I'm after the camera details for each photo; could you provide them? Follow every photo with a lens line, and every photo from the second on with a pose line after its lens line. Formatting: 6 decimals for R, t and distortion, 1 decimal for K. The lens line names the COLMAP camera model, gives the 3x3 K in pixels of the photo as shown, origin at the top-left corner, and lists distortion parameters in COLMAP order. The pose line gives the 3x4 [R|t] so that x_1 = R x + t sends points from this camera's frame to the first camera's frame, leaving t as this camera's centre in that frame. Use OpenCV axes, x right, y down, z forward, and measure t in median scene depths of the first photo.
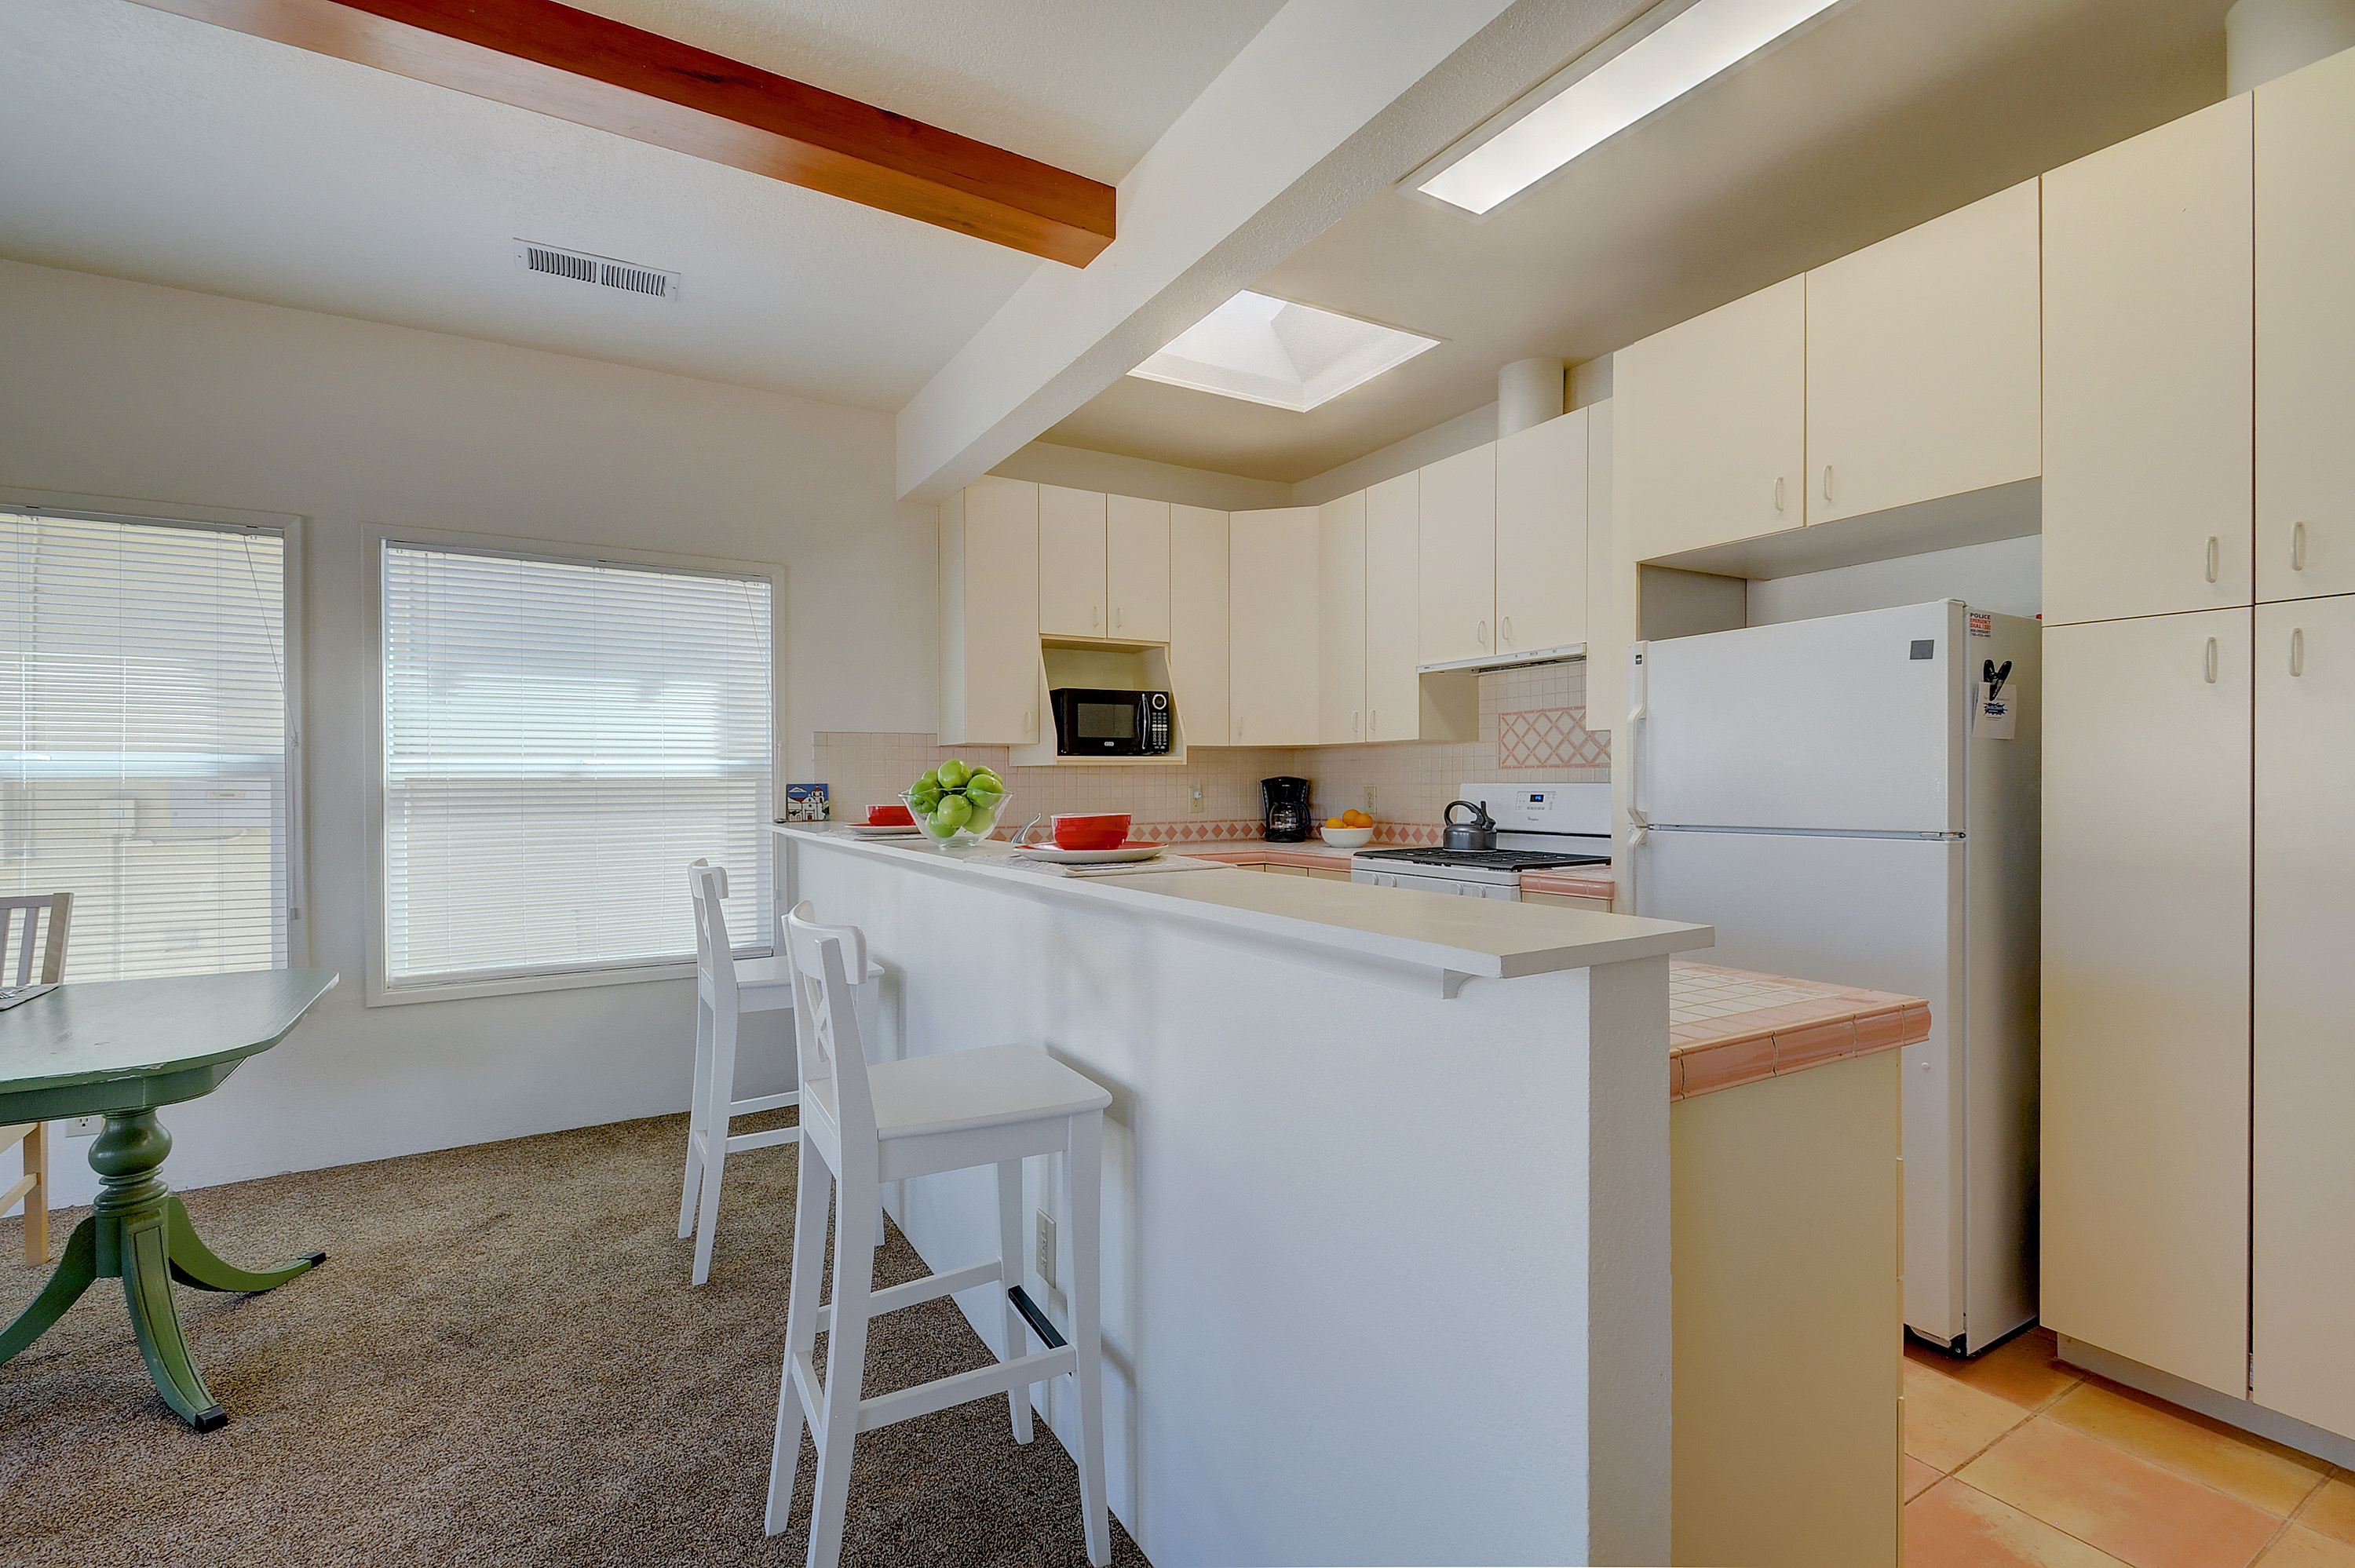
lens RADIAL K [[1029.7, 0, 1159.0], [0, 1029.7, 789.5], [0, 0, 1]] dist [0.029618, -0.017210]
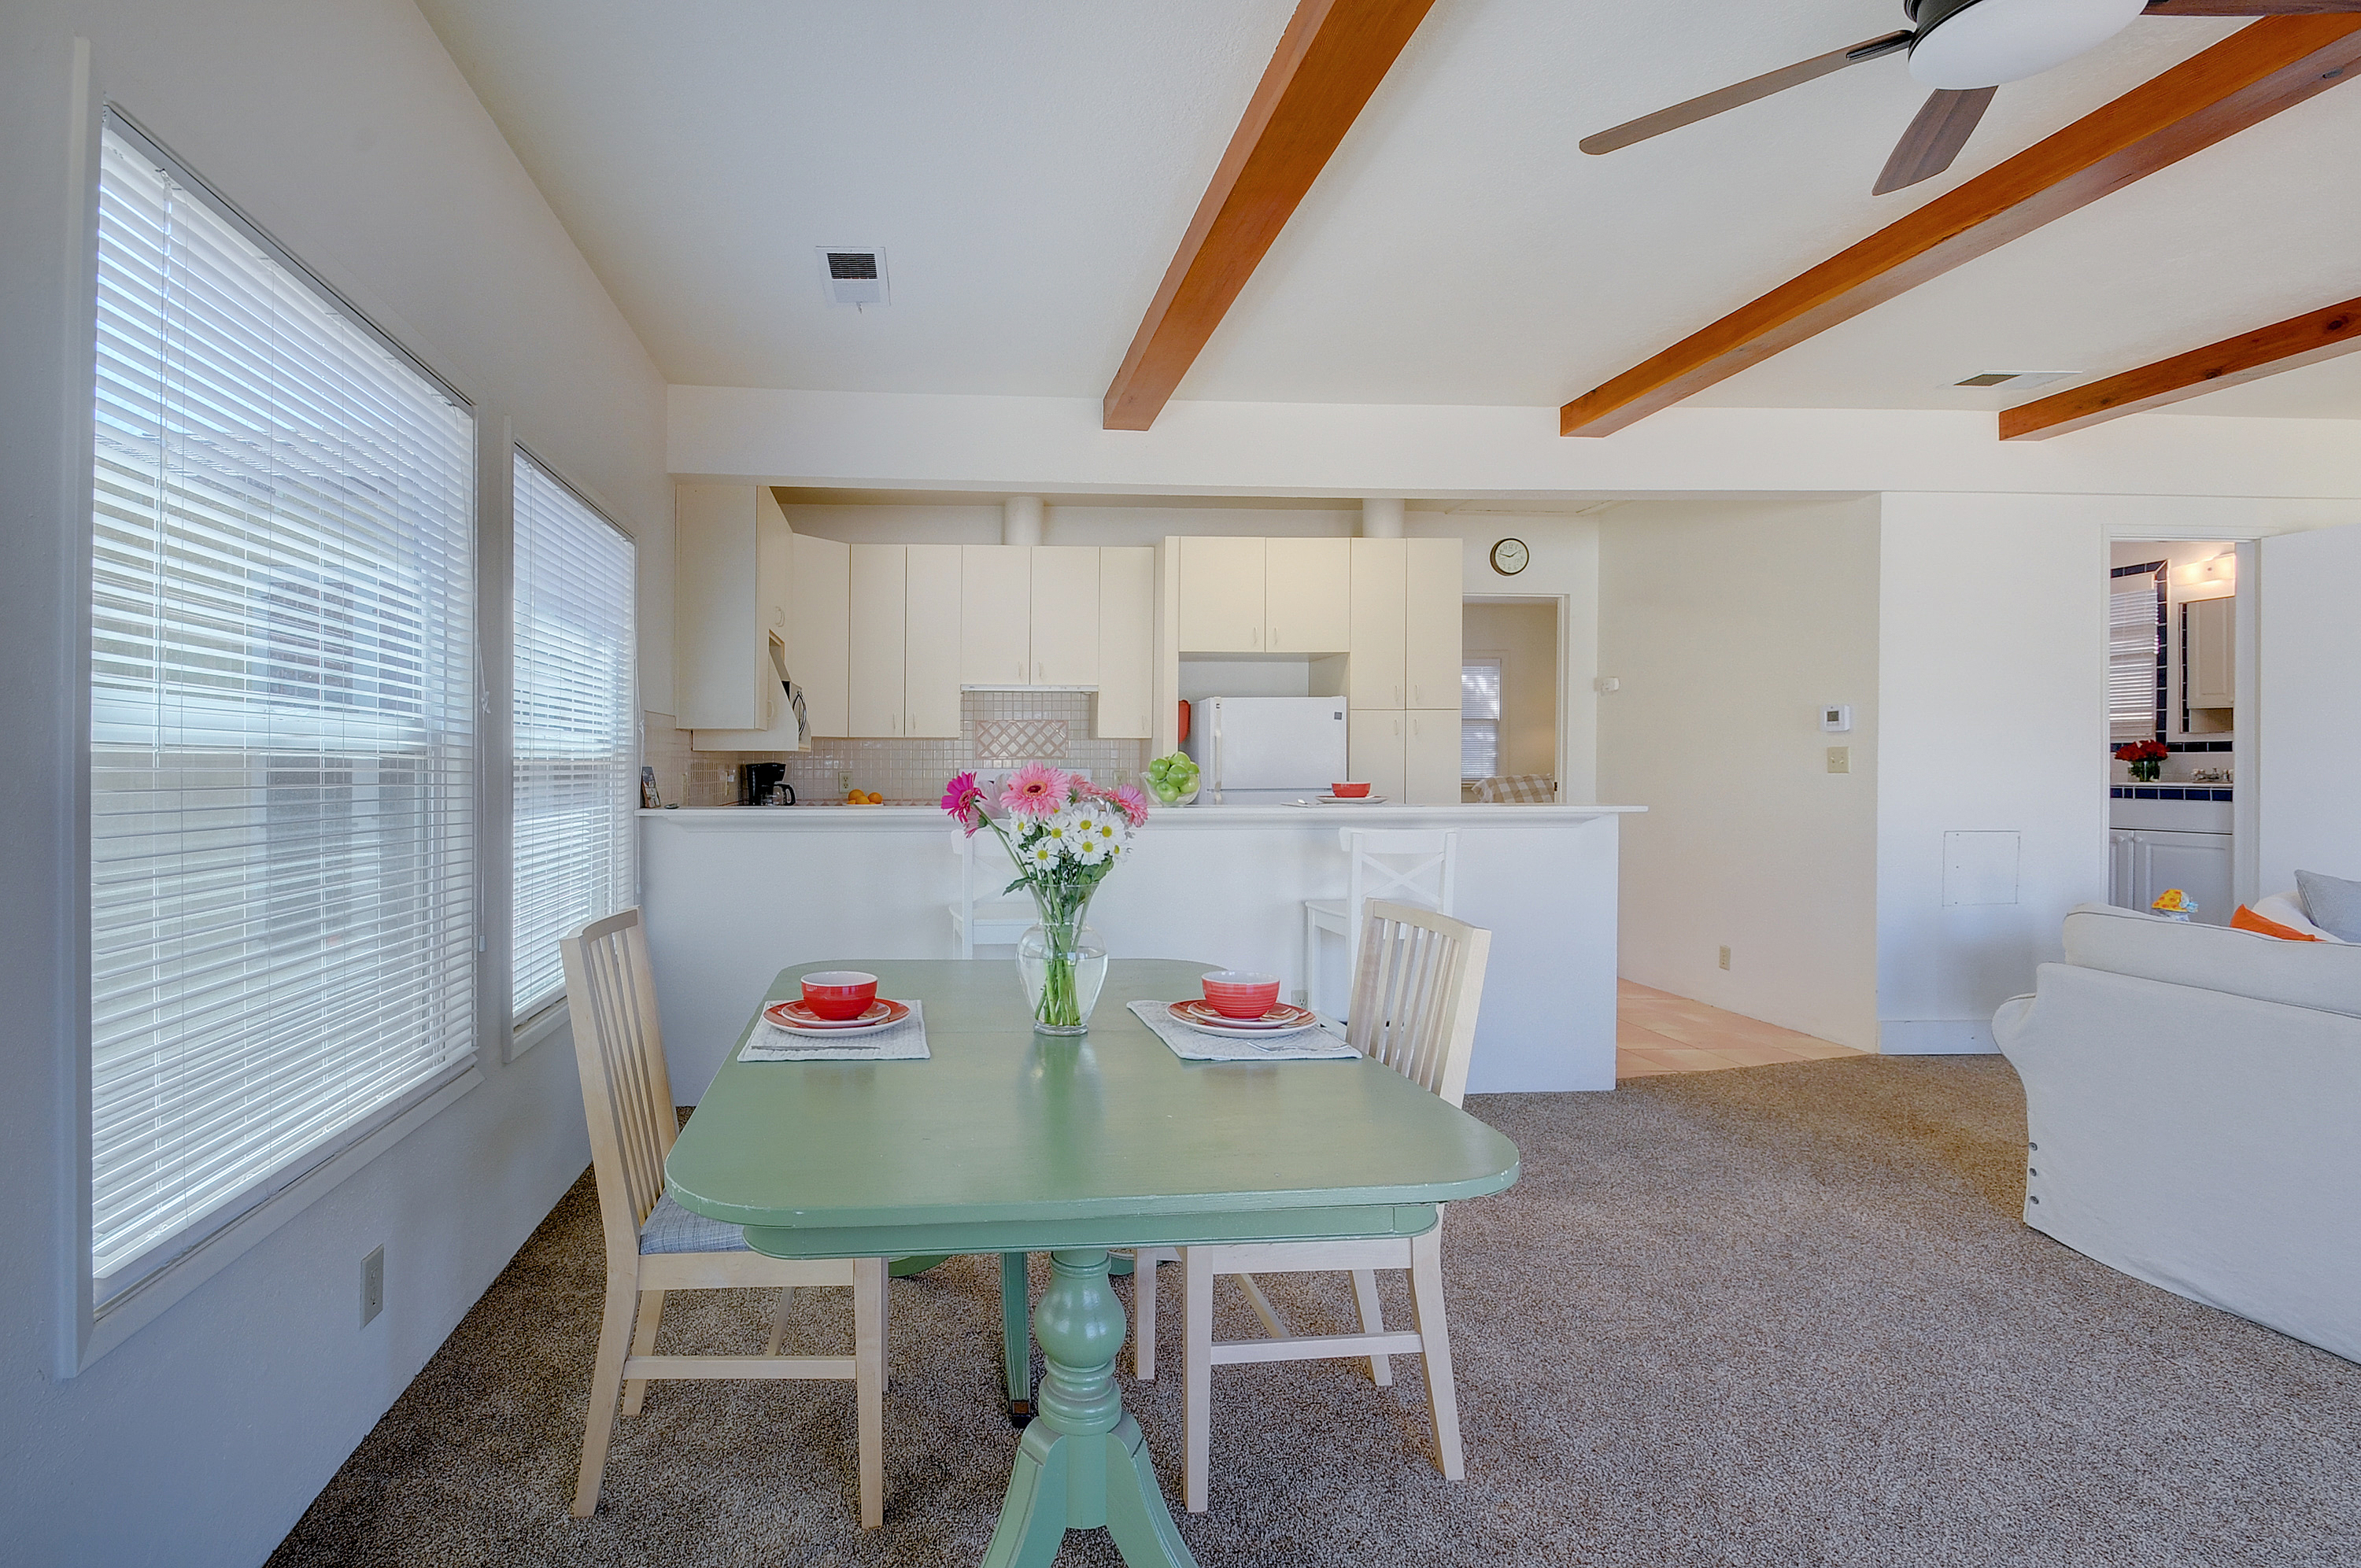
lens RADIAL K [[1065.4, 0, 1144.5], [0, 1065.4, 766.8], [0, 0, 1]] dist [-0.000374, -0.000113]
pose [[0.447191, 0.005467, 0.894422, -0.917771], [0.003603, 0.999962, -0.007914, 0.003943], [-0.894431, 0.006762, 0.447154, 0.129268]]
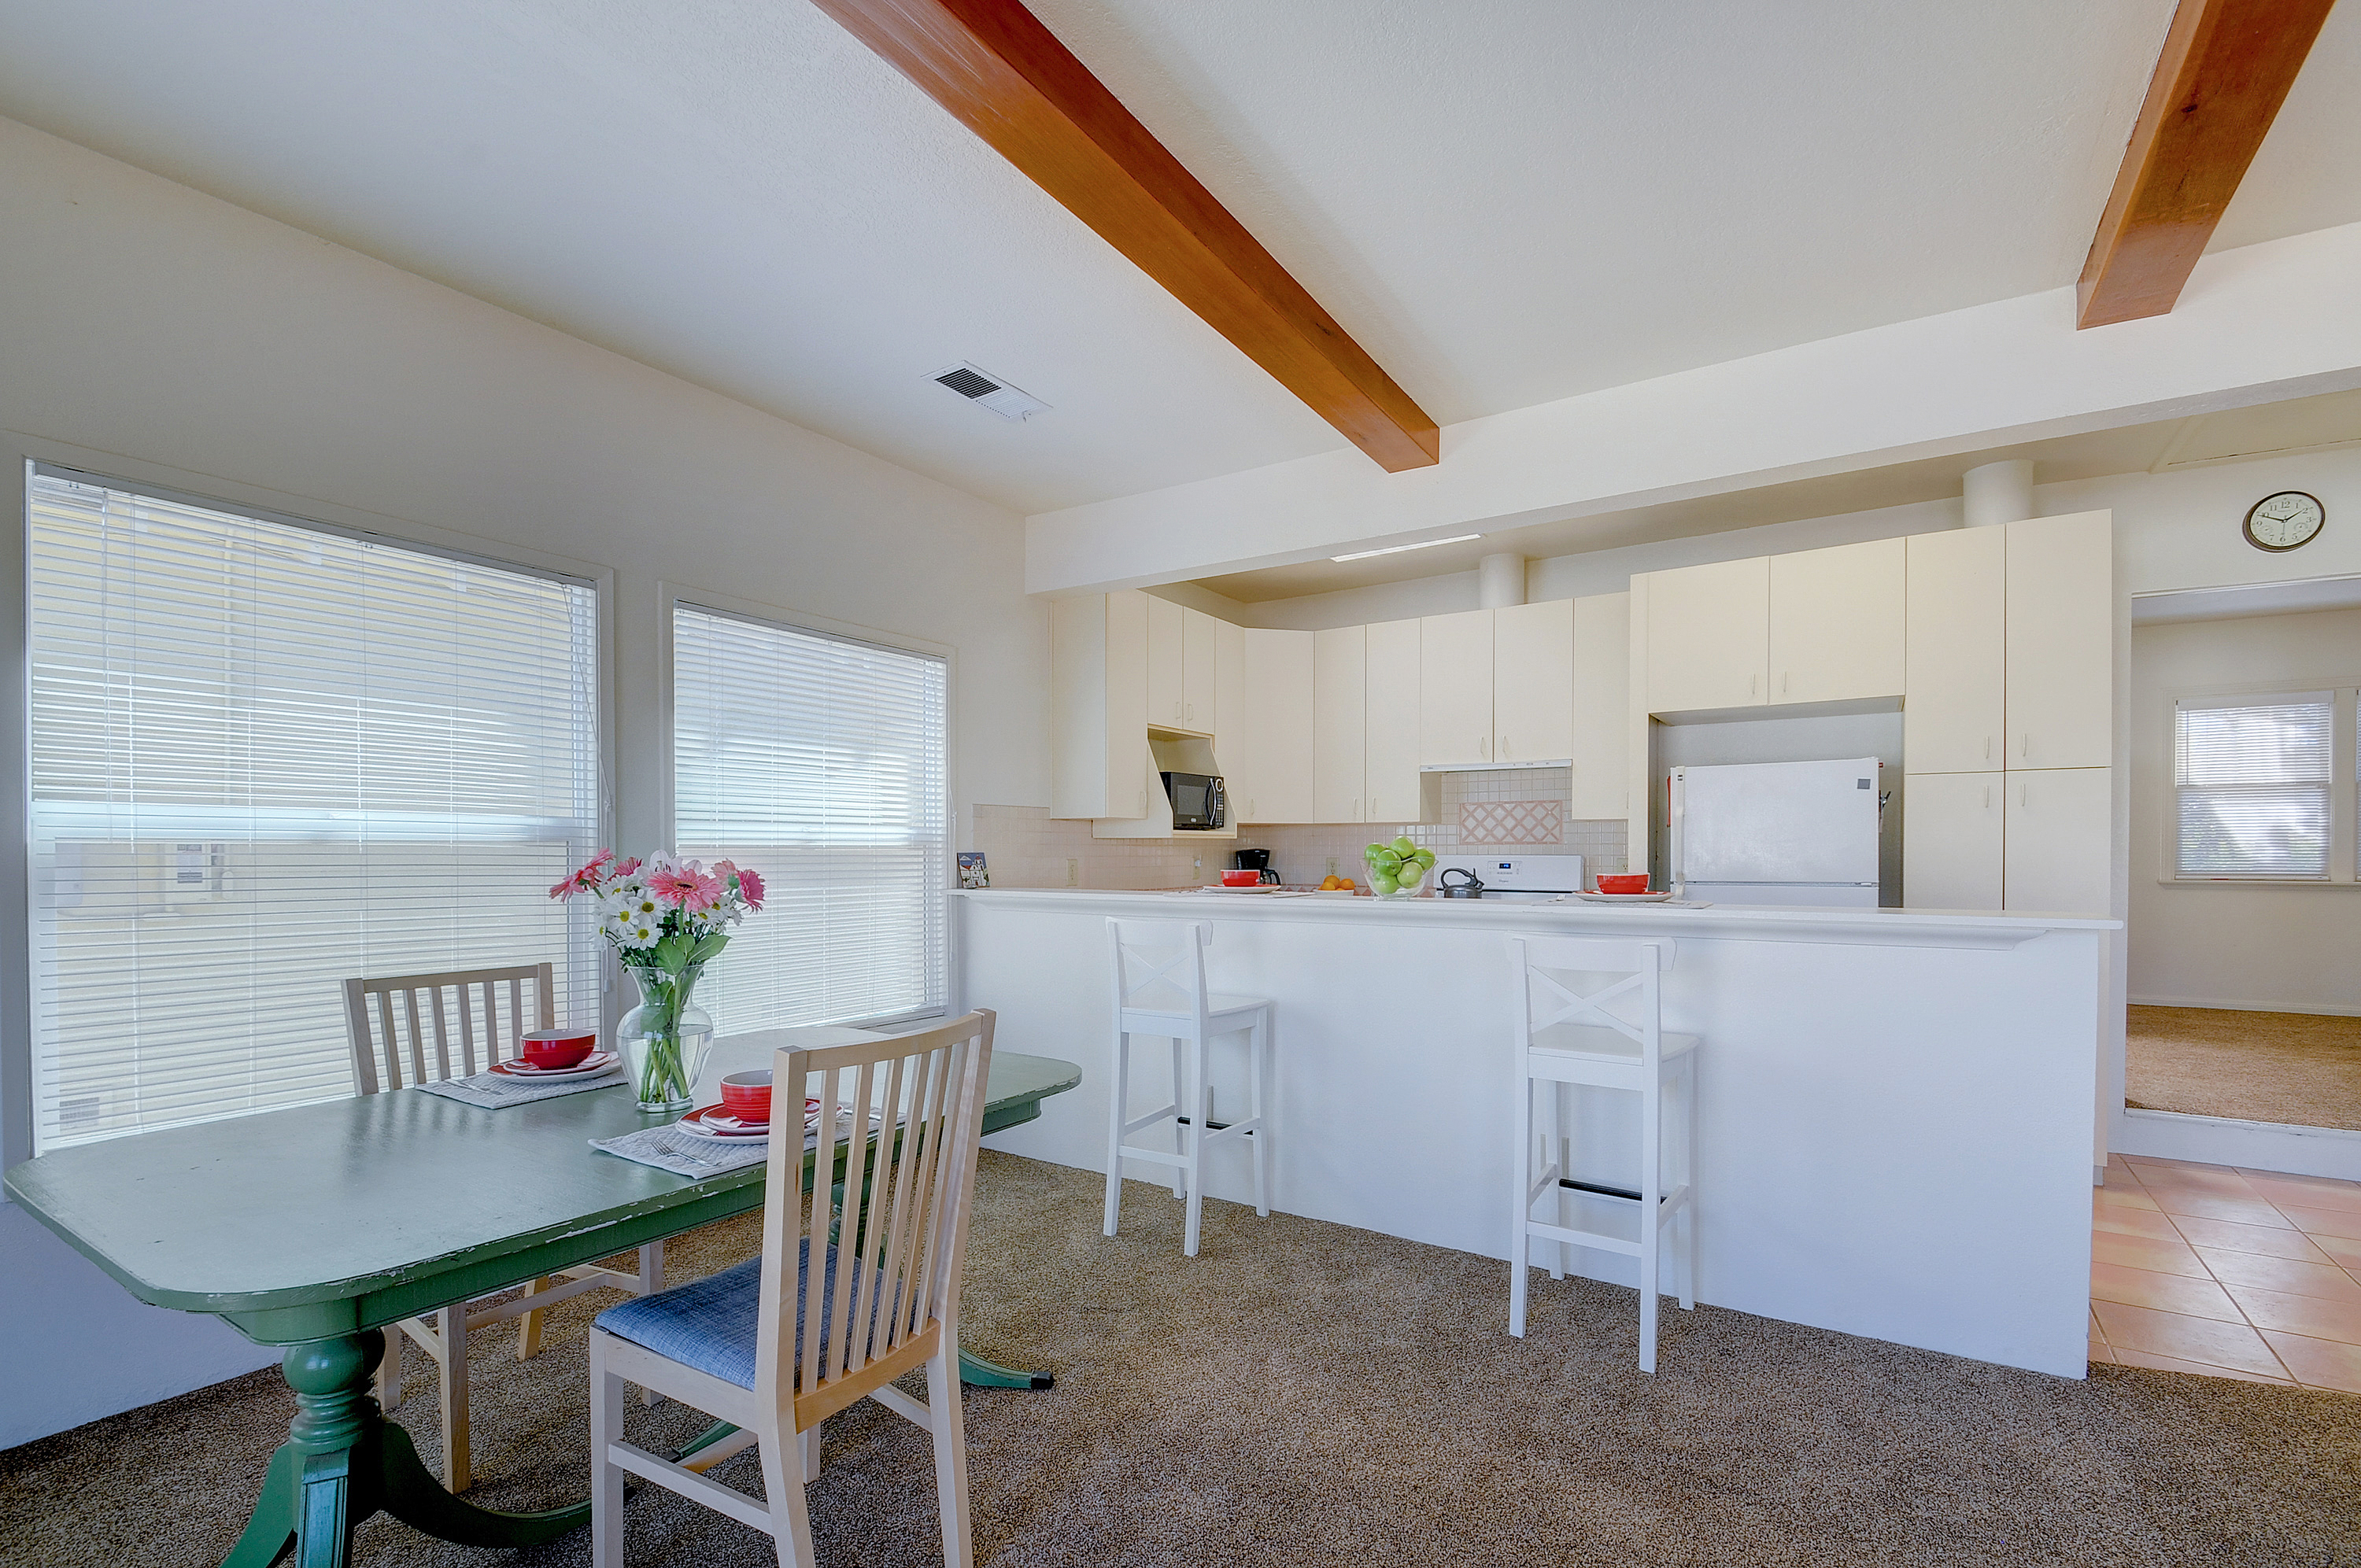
lens RADIAL K [[1066.7, 0, 1174.0], [0, 1066.7, 850.0], [0, 0, 1]] dist [0.000902, 0.000160]
pose [[0.894599, 0.006801, 0.446817, -0.643091], [-0.001637, 0.999927, -0.011942, 0.004566], [-0.446866, 0.009952, 0.894546, -0.080432]]
